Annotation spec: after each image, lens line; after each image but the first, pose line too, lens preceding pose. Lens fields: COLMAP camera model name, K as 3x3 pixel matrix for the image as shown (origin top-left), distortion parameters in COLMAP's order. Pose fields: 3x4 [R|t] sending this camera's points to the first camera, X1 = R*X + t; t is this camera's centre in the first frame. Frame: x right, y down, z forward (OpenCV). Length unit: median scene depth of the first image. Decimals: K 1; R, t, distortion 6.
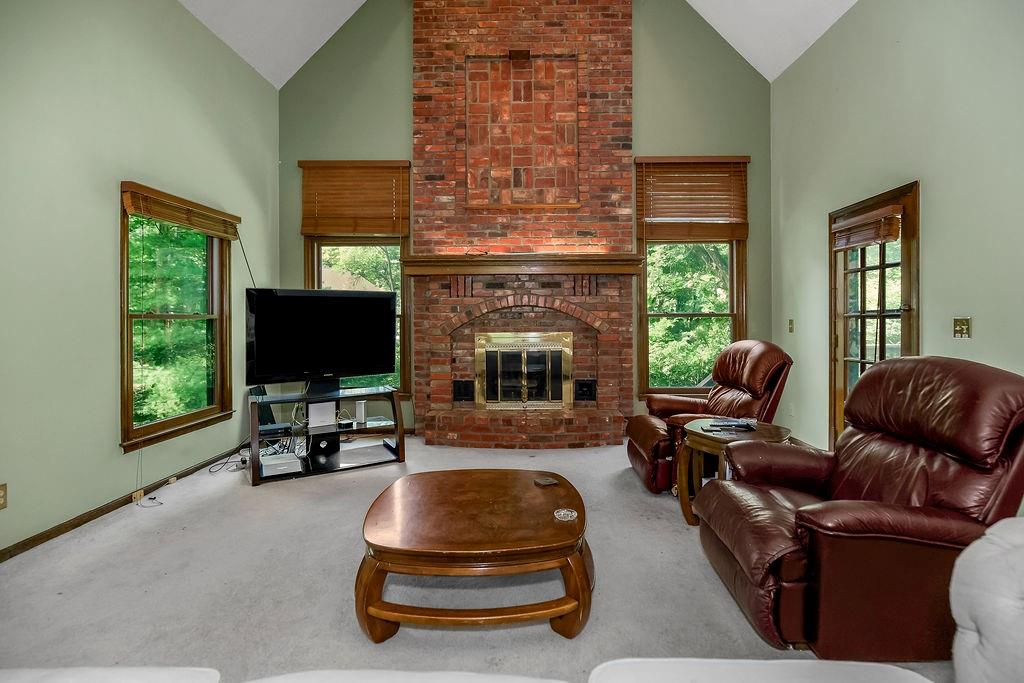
lens RADIAL K [[472.9, 0, 520.6], [0, 472.9, 329.6], [0, 0, 1]] dist [-0.012417, -0.000329]
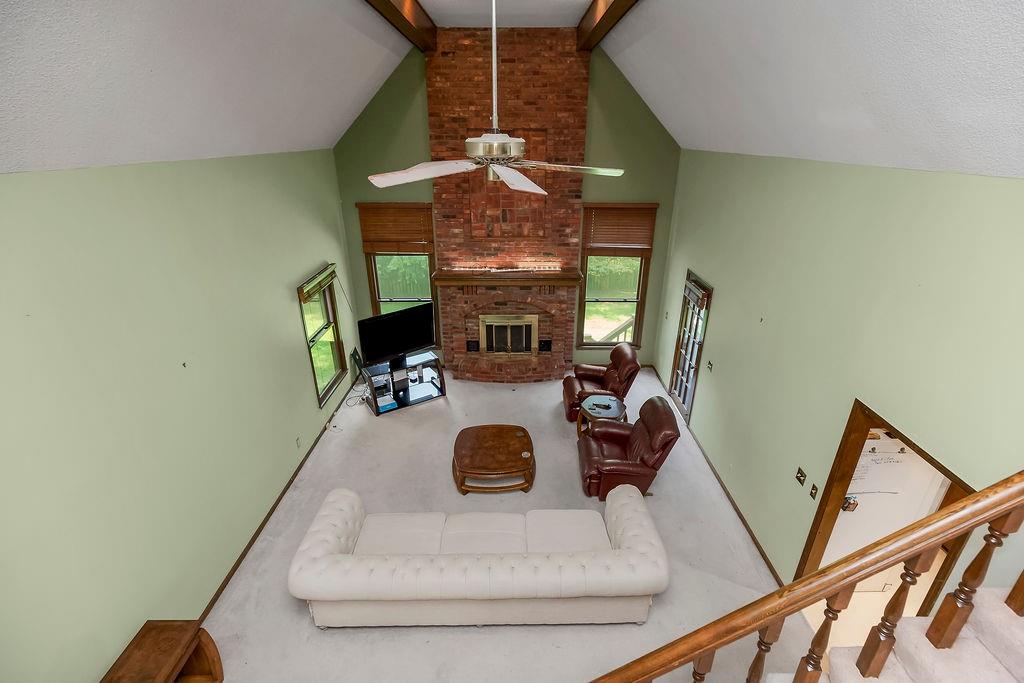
lens RADIAL K [[472.9, 0, 513.6], [0, 472.9, 345.7], [0, 0, 1]] dist [-0.012417, -0.000329]
pose [[0.999651, -0.006714, 0.025541, -0.019093], [-0.004312, 0.912672, 0.408669, -0.564804], [-0.026054, -0.408637, 0.912325, -0.543906]]
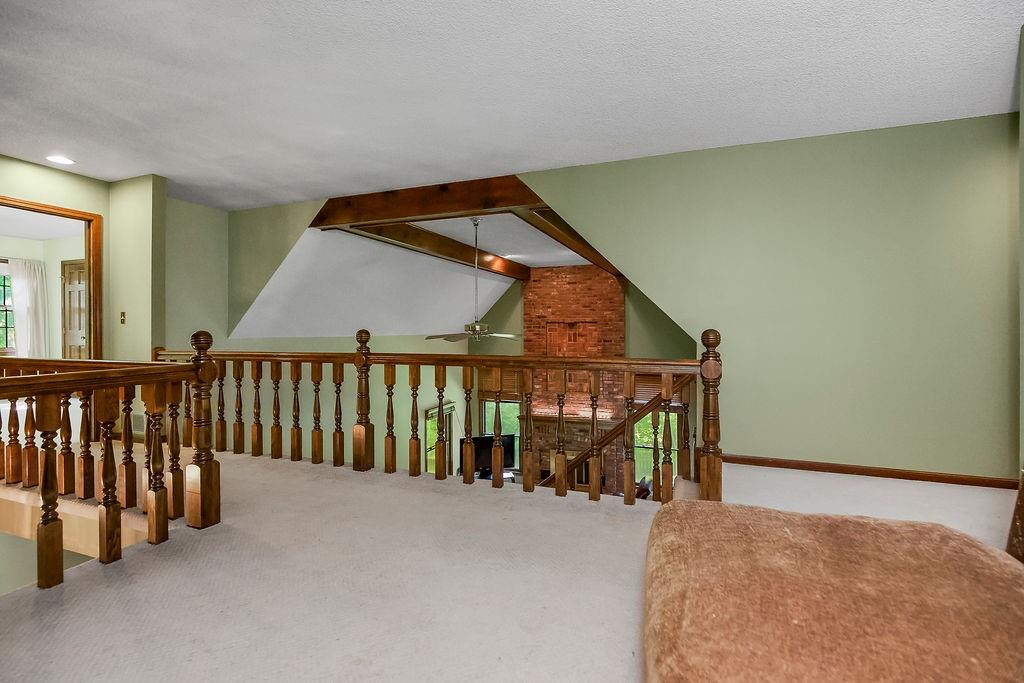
lens RADIAL K [[472.9, 0, 512.7], [0, 472.9, 330.7], [0, 0, 1]] dist [-0.012417, -0.000329]
pose [[0.938321, 0.000994, -0.345764, 0.493865], [0.002070, 0.999962, 0.008494, -0.559165], [0.345759, -0.008686, 0.938283, -1.106649]]
